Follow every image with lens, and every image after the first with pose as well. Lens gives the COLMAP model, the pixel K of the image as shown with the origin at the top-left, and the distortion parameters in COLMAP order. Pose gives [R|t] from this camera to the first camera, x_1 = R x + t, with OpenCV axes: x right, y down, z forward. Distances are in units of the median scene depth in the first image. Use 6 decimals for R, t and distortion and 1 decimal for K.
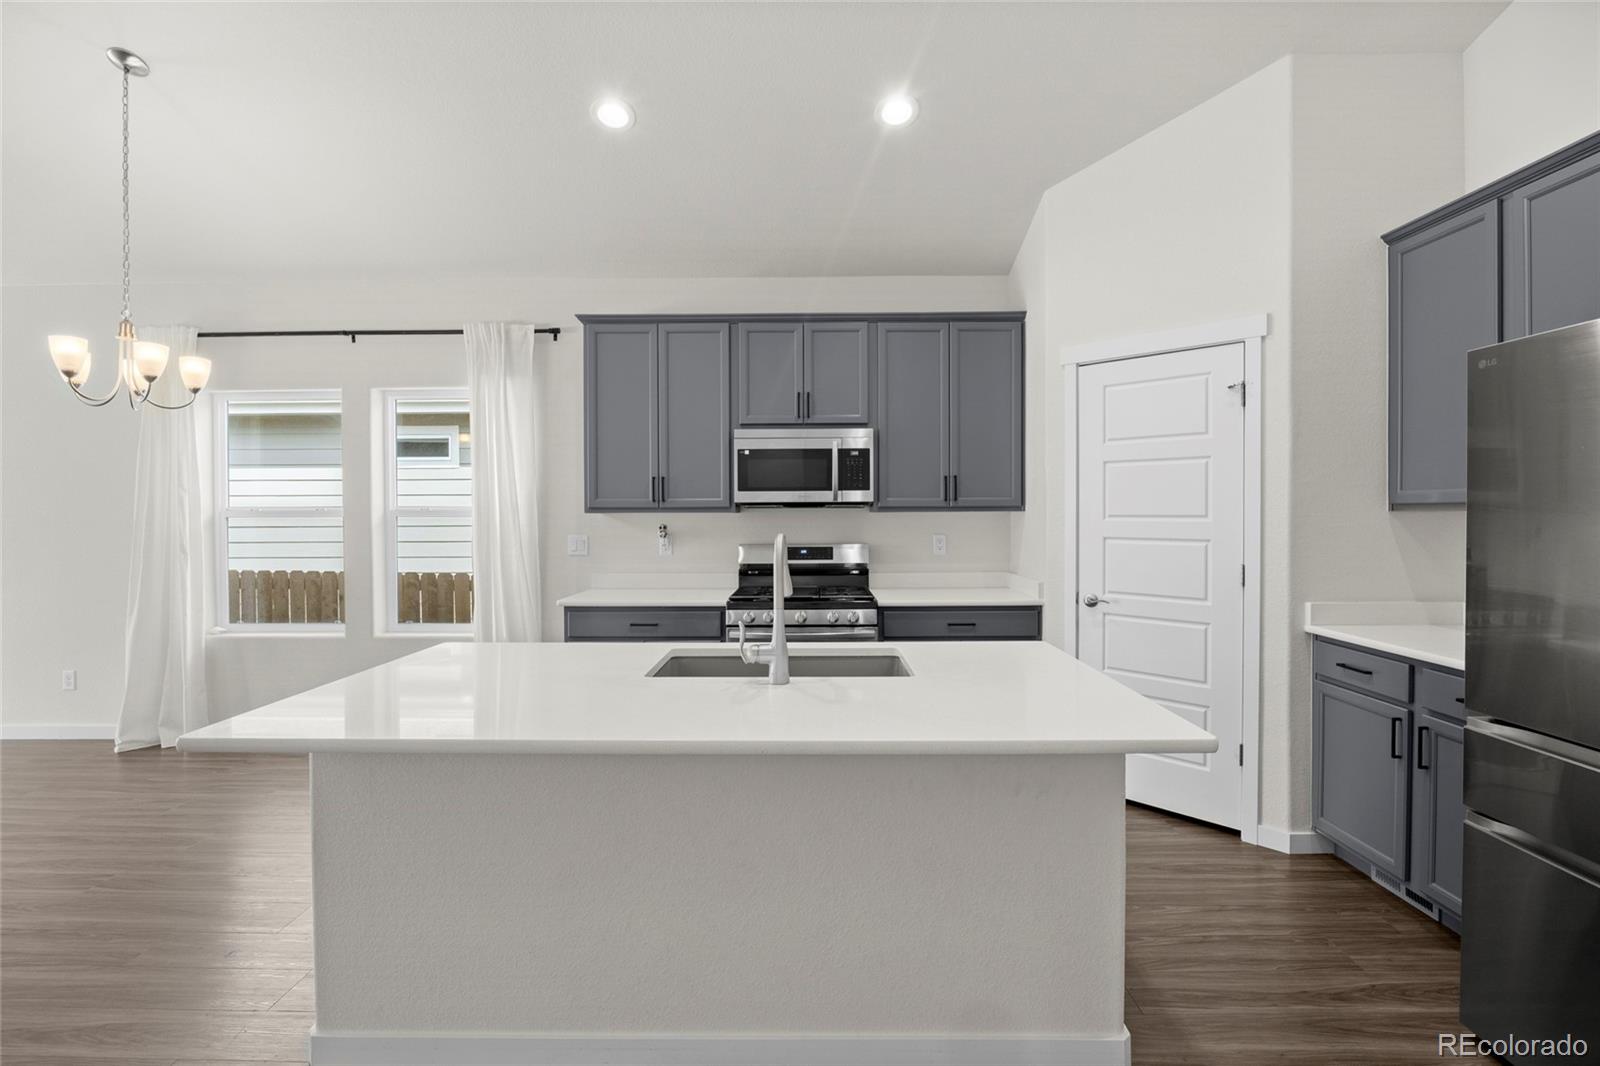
lens RADIAL K [[714.9, 0, 807.5], [0, 714.9, 514.6], [0, 0, 1]] dist [-0.012197, -0.000034]
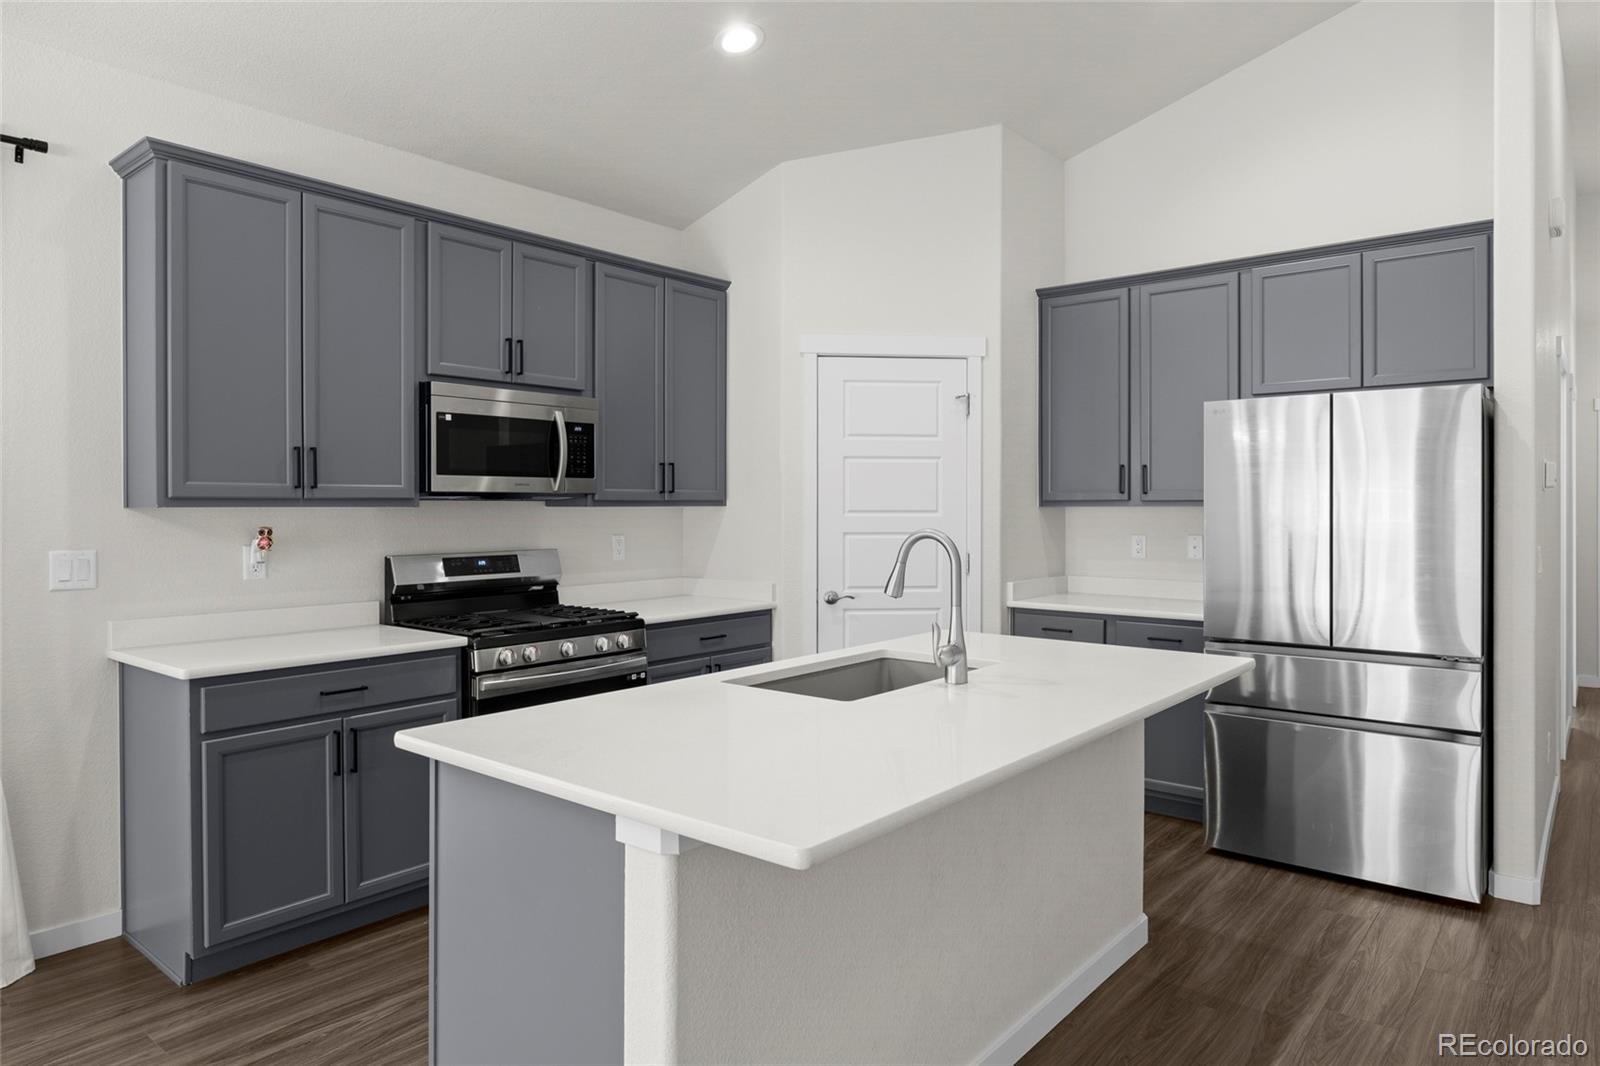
lens RADIAL K [[977.8, 0, 799.6], [0, 977.8, 496.0], [0, 0, 1]] dist [-0.001959, -0.000596]
pose [[0.635014, 0.010248, 0.772433, -0.586700], [0.000235, 0.999909, -0.013460, -0.000683], [-0.772501, 0.008729, 0.634954, 0.160419]]
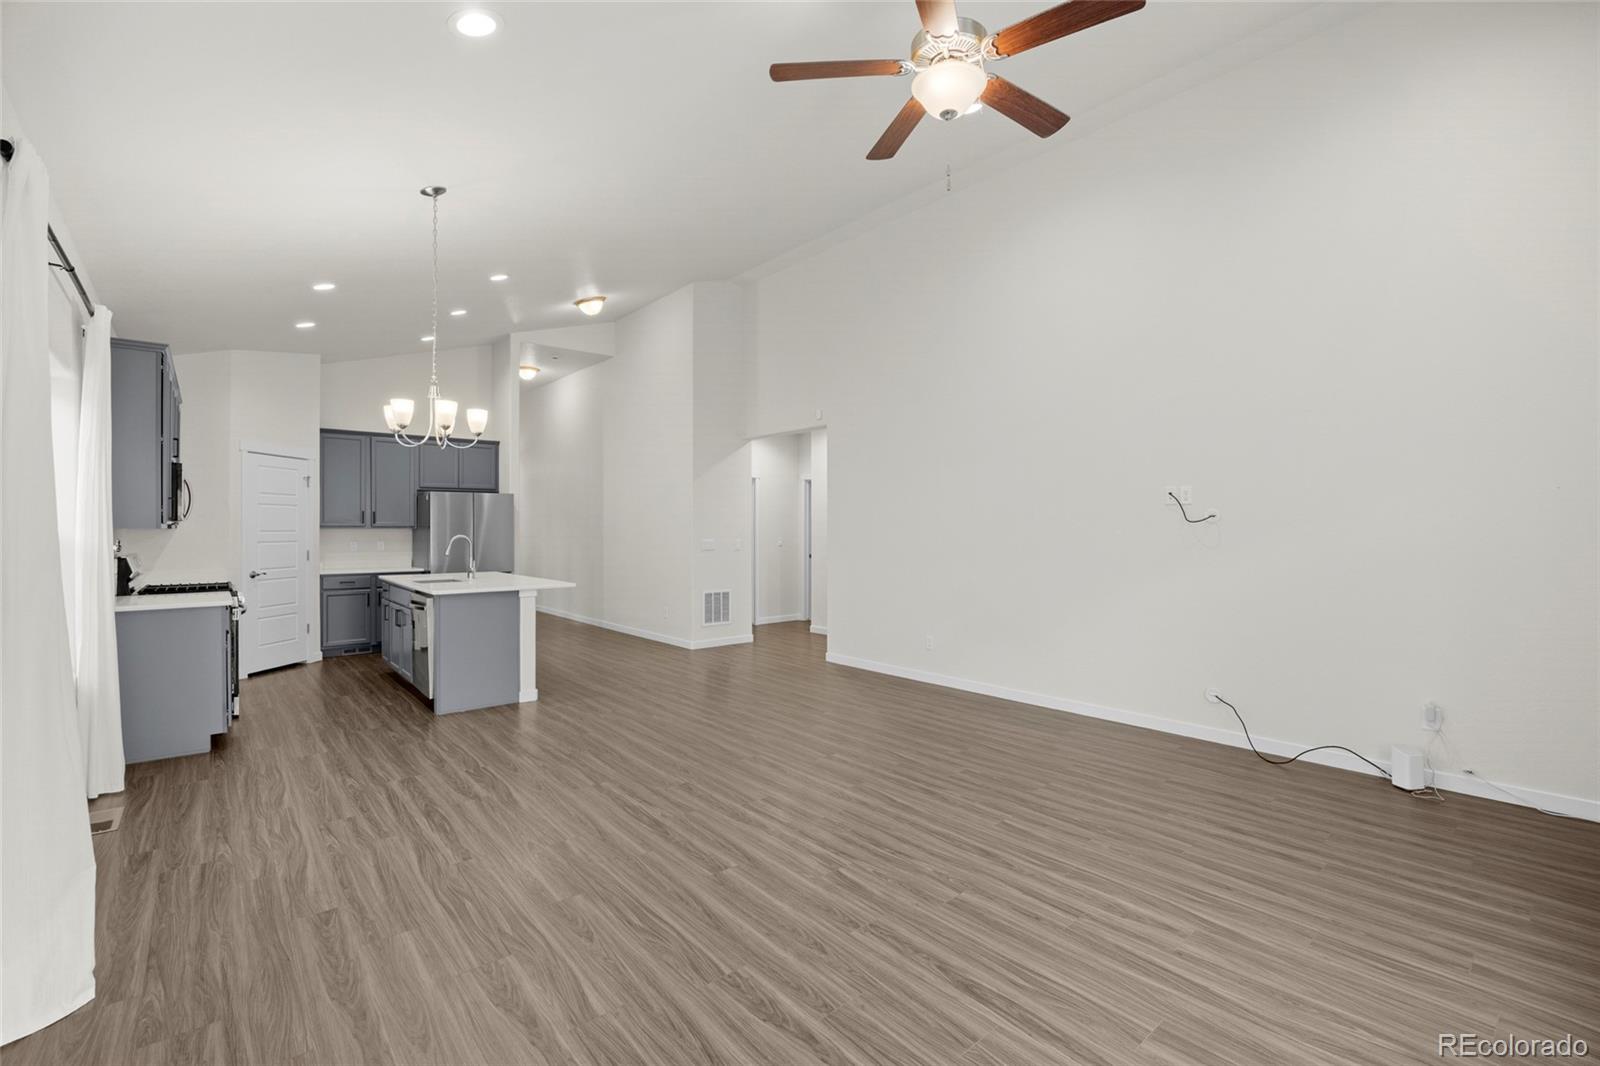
lens RADIAL K [[693.3, 0, 797.0], [0, 693.3, 527.2], [0, 0, 1]] dist [-0.018627, 0.000560]
pose [[-0.656326, 0.006046, 0.754453, -1.741239], [0.004343, 0.999982, -0.004235, 0.005343], [-0.754465, 0.000497, -0.656340, 0.975097]]
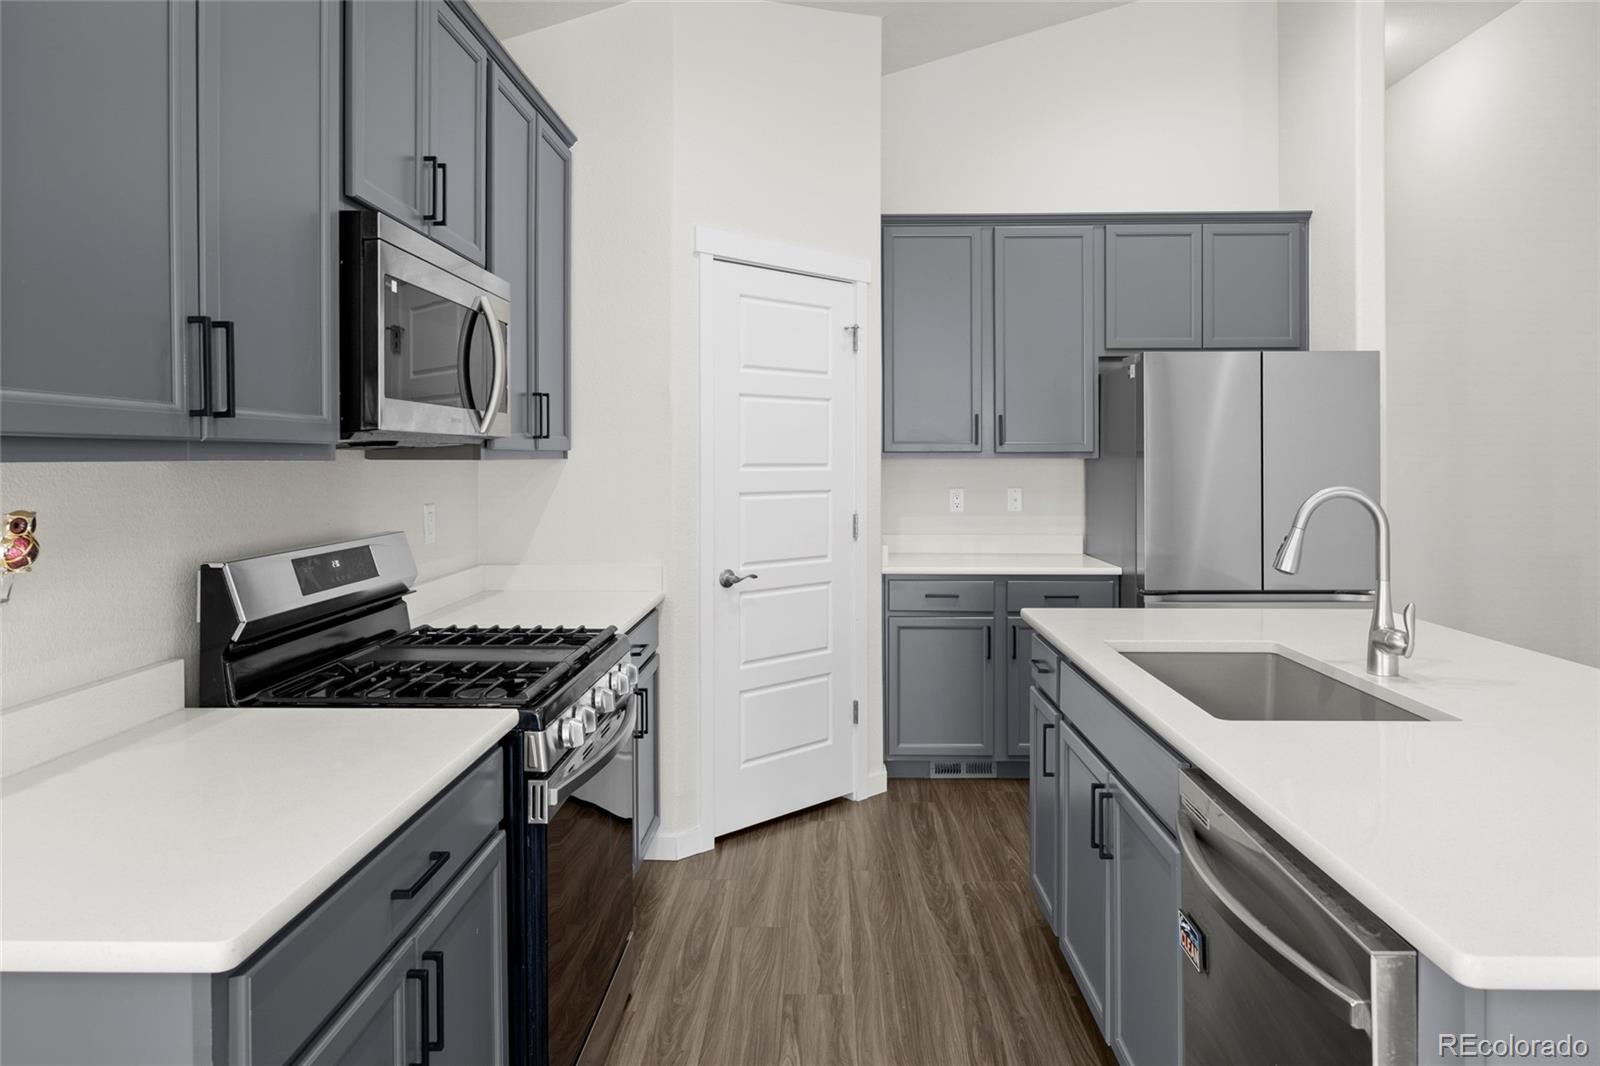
lens RADIAL K [[996.8, 0, 797.0], [0, 996.8, 457.3], [0, 0, 1]] dist [0.000072, -0.000398]
pose [[0.023432, 0.002807, 0.999722, -0.564237], [0.002675, 0.999992, -0.002870, -0.002481], [-0.999722, 0.002742, 0.023424, 0.794872]]
